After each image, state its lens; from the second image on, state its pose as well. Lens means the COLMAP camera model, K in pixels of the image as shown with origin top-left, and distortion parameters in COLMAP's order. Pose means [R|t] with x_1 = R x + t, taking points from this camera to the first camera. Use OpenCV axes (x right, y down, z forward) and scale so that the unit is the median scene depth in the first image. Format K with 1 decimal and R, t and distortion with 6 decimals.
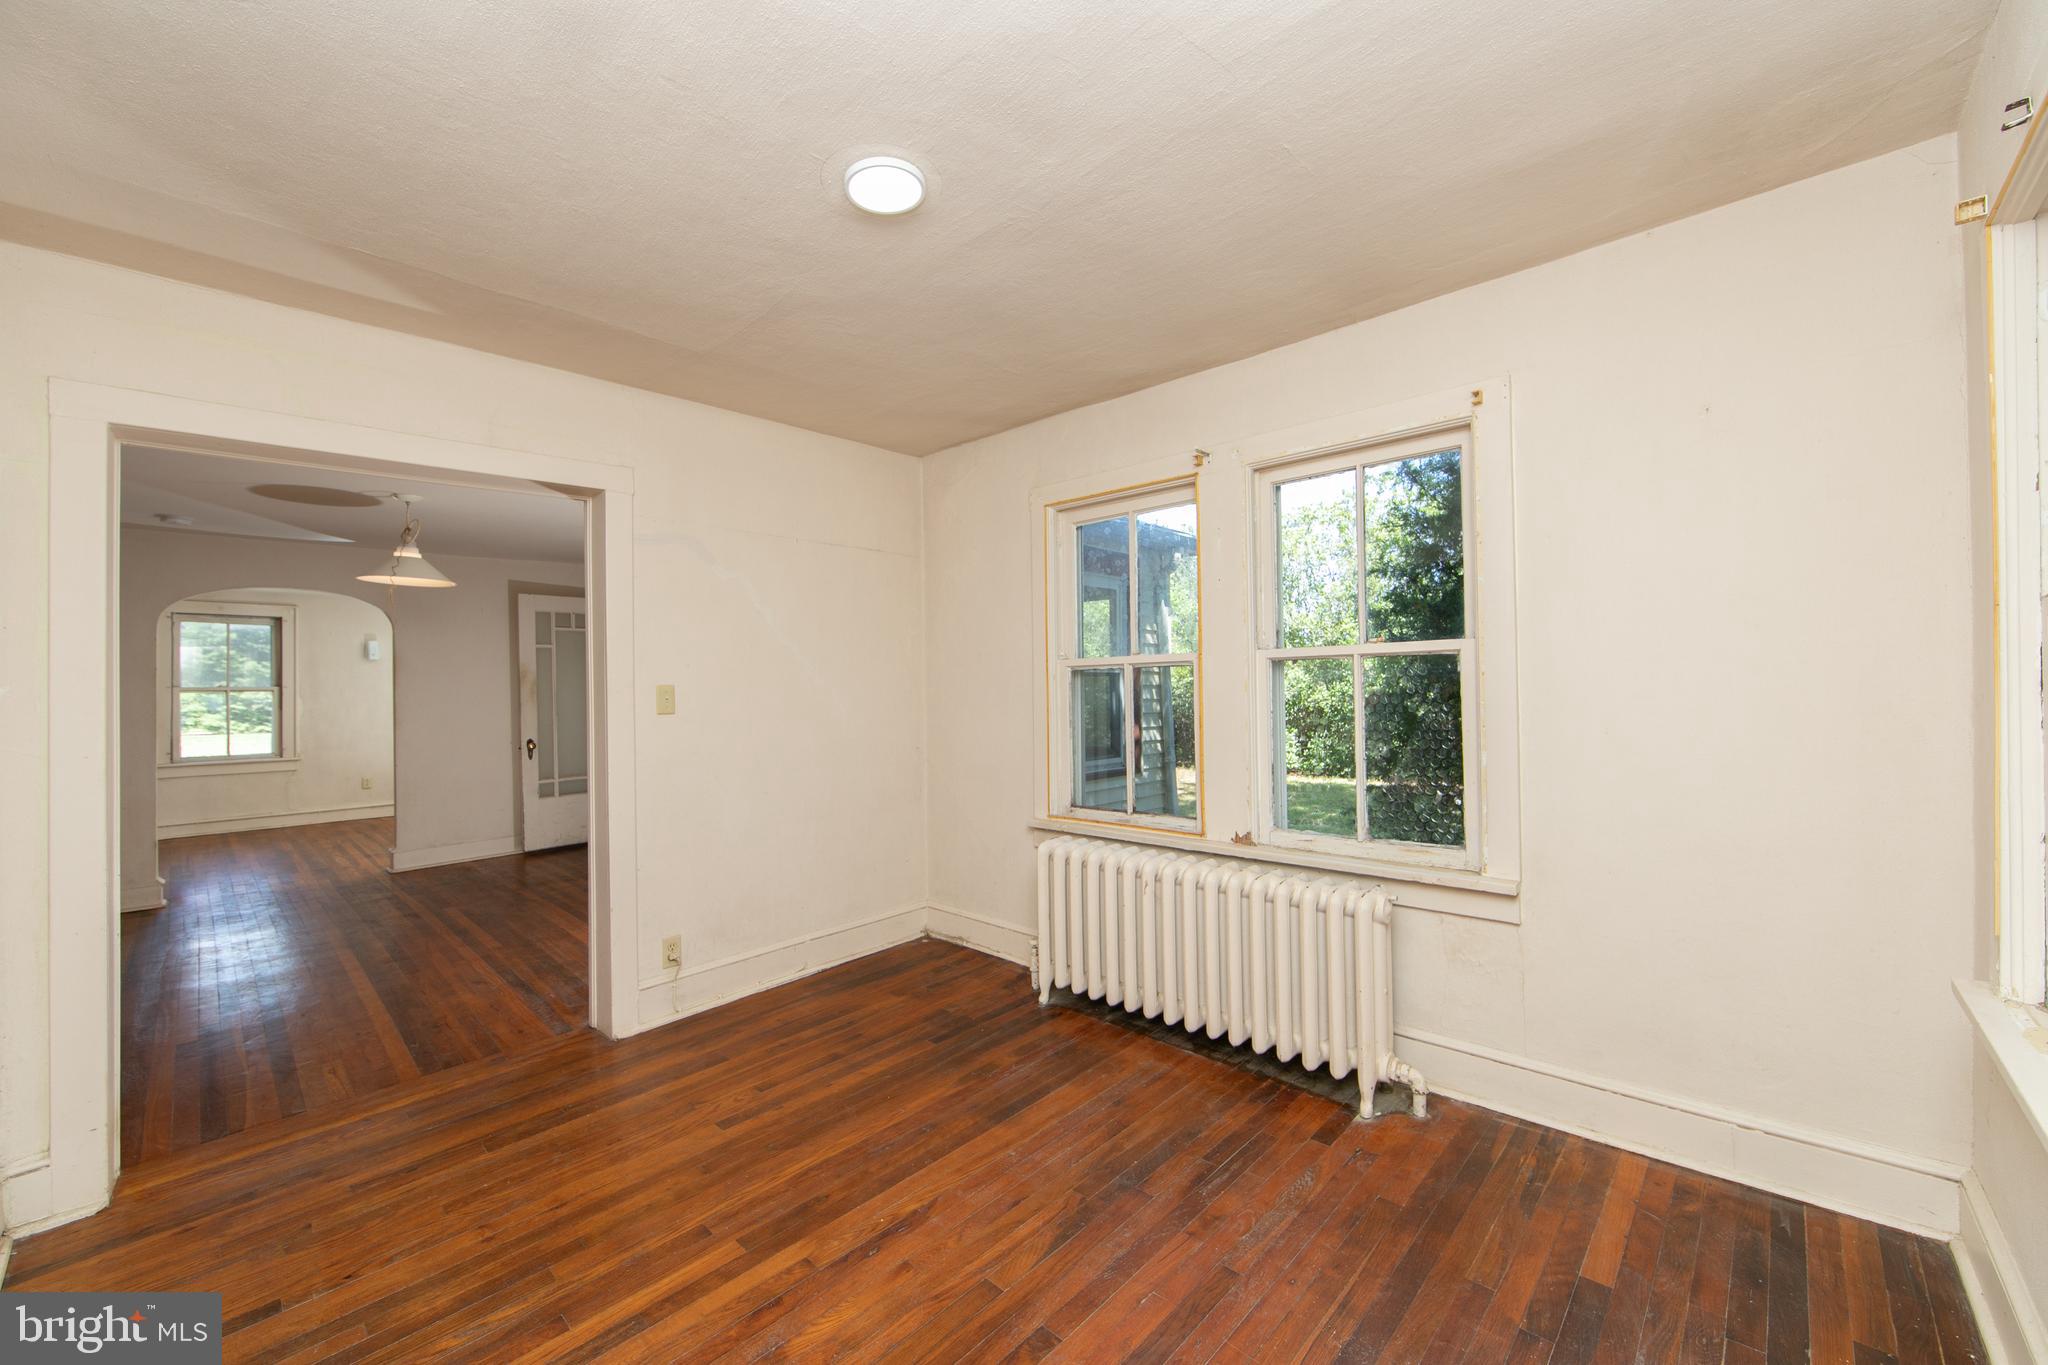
lens RADIAL K [[800.2, 0, 1028.2], [0, 800.2, 680.2], [0, 0, 1]] dist [-0.003049, -0.000334]
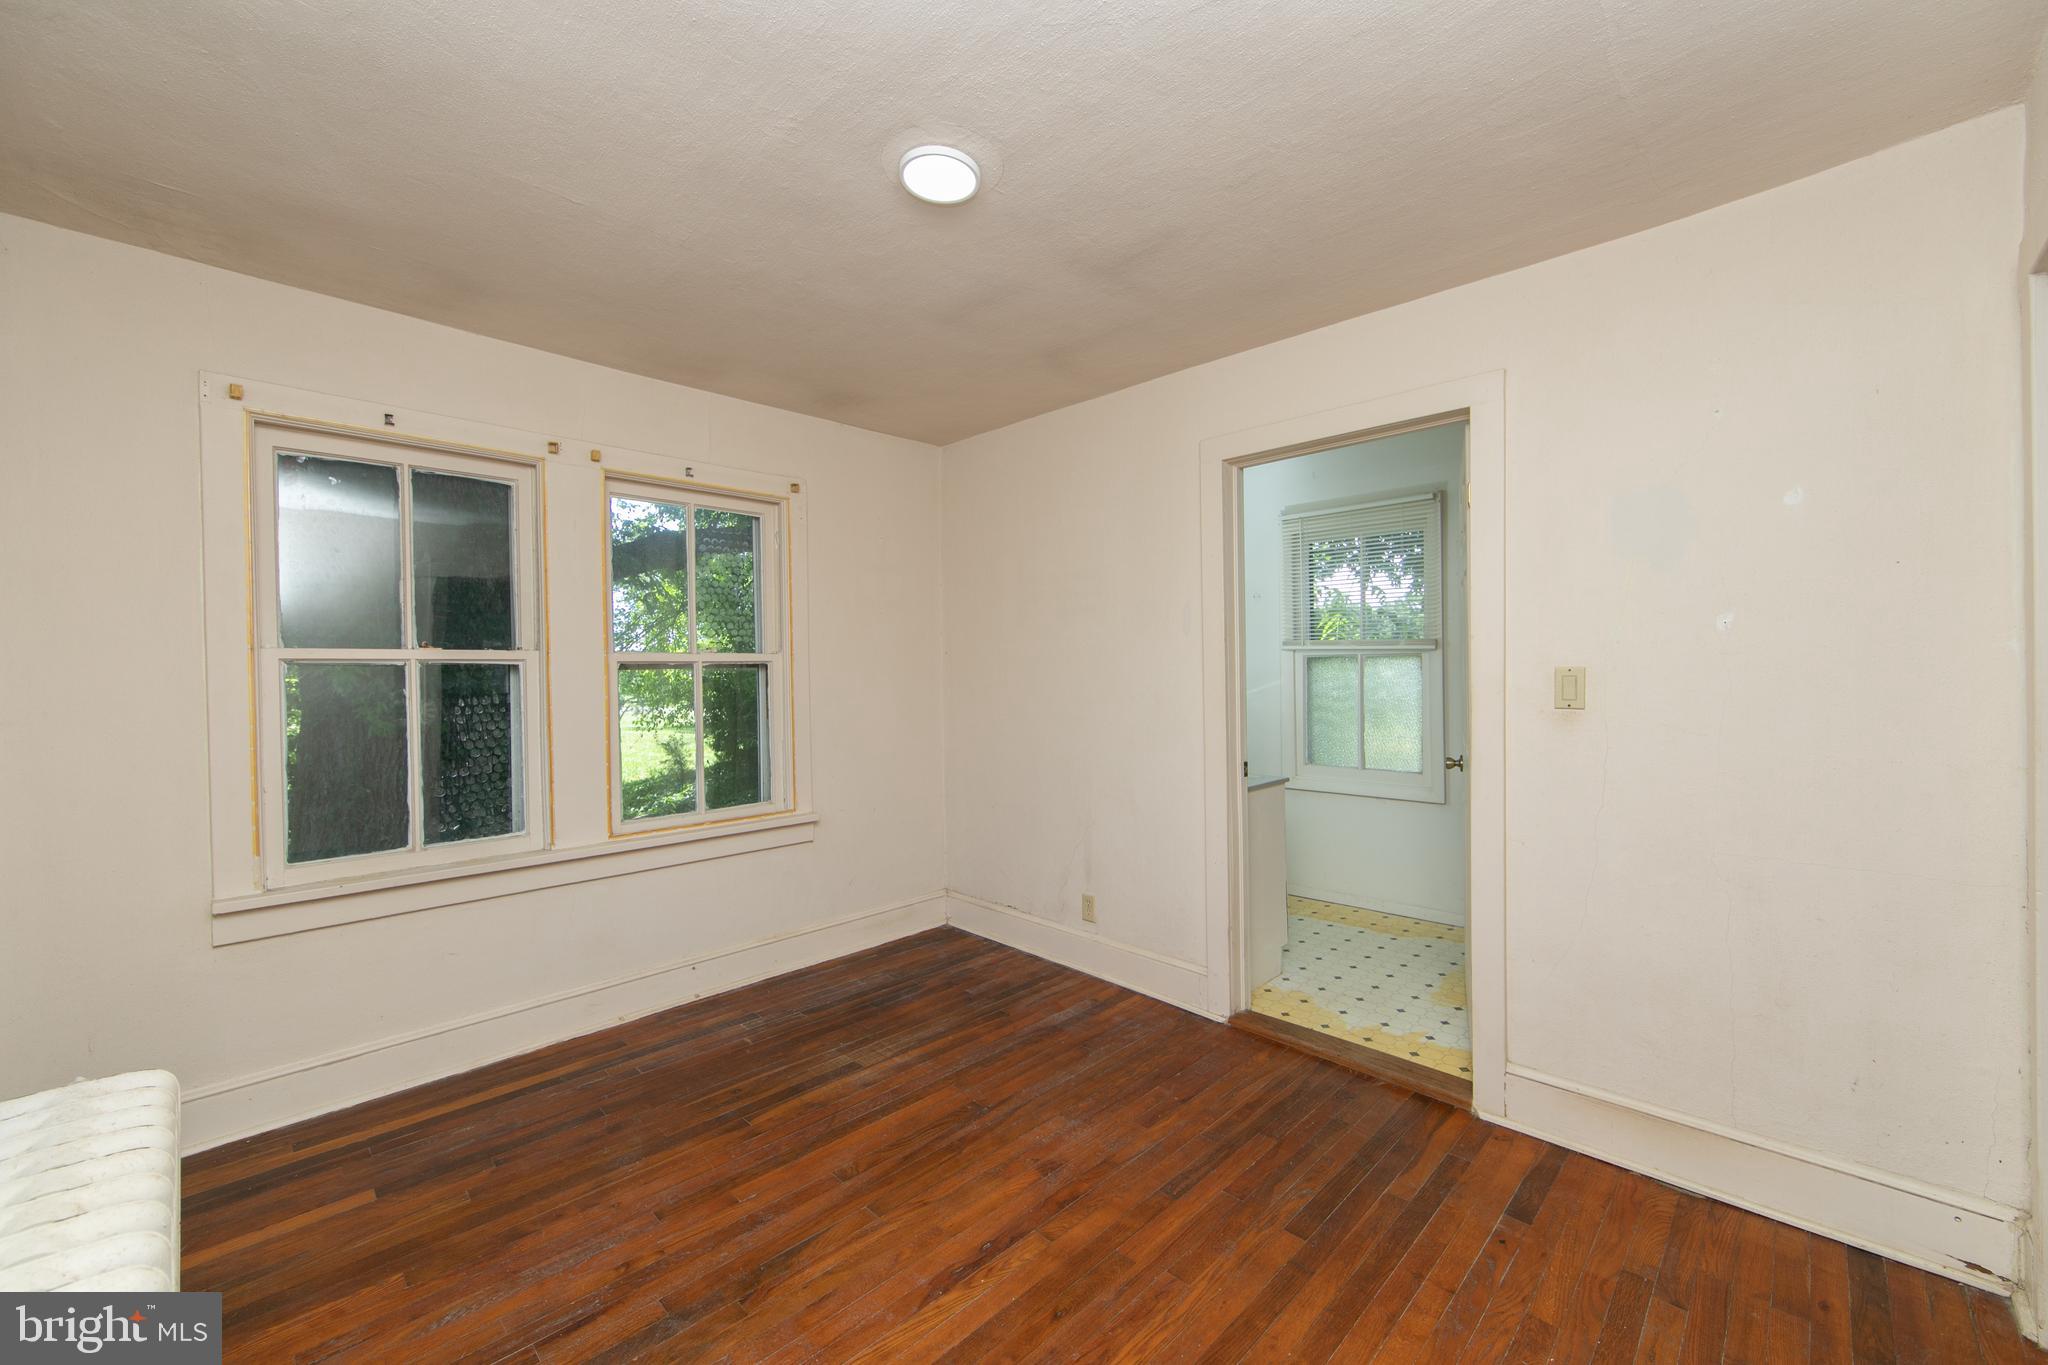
lens RADIAL K [[800.2, 0, 1028.2], [0, 800.2, 680.2], [0, 0, 1]] dist [-0.003049, -0.000334]
pose [[-0.999275, 0.030333, 0.023022, -0.275652], [0.030279, 0.999538, -0.002710, 0.017520], [-0.023094, -0.002011, -0.999731, 1.892643]]
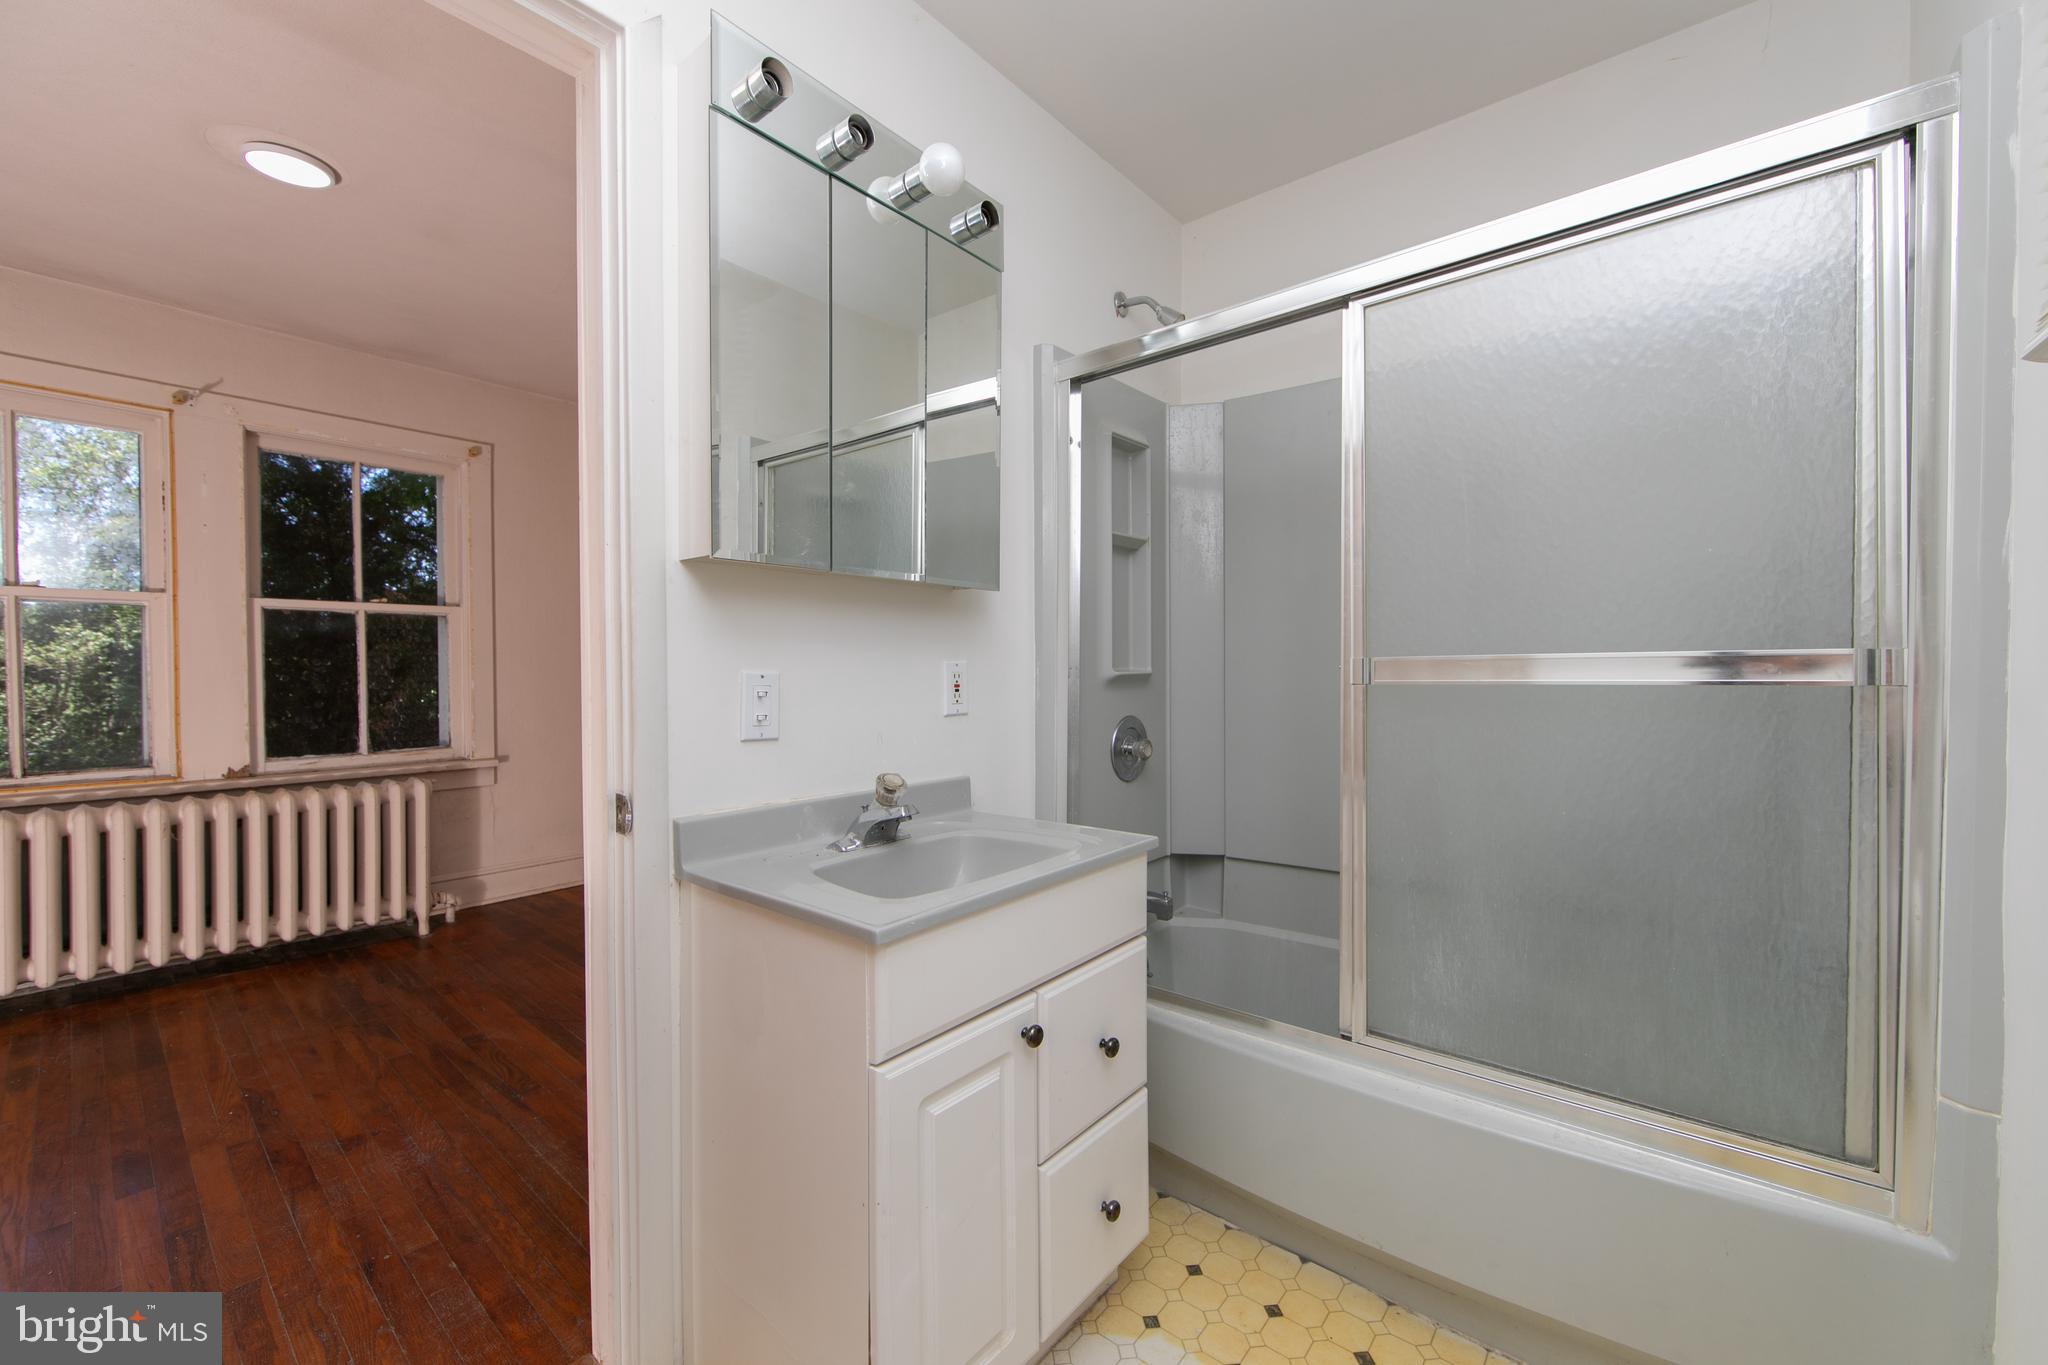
lens RADIAL K [[800.2, 0, 1028.2], [0, 800.2, 680.2], [0, 0, 1]] dist [-0.003049, -0.000334]
pose [[-0.067827, -0.004384, 0.997687, -1.306717], [-0.008203, 0.999959, 0.003836, 0.093292], [-0.997663, -0.007924, -0.067860, 0.027338]]
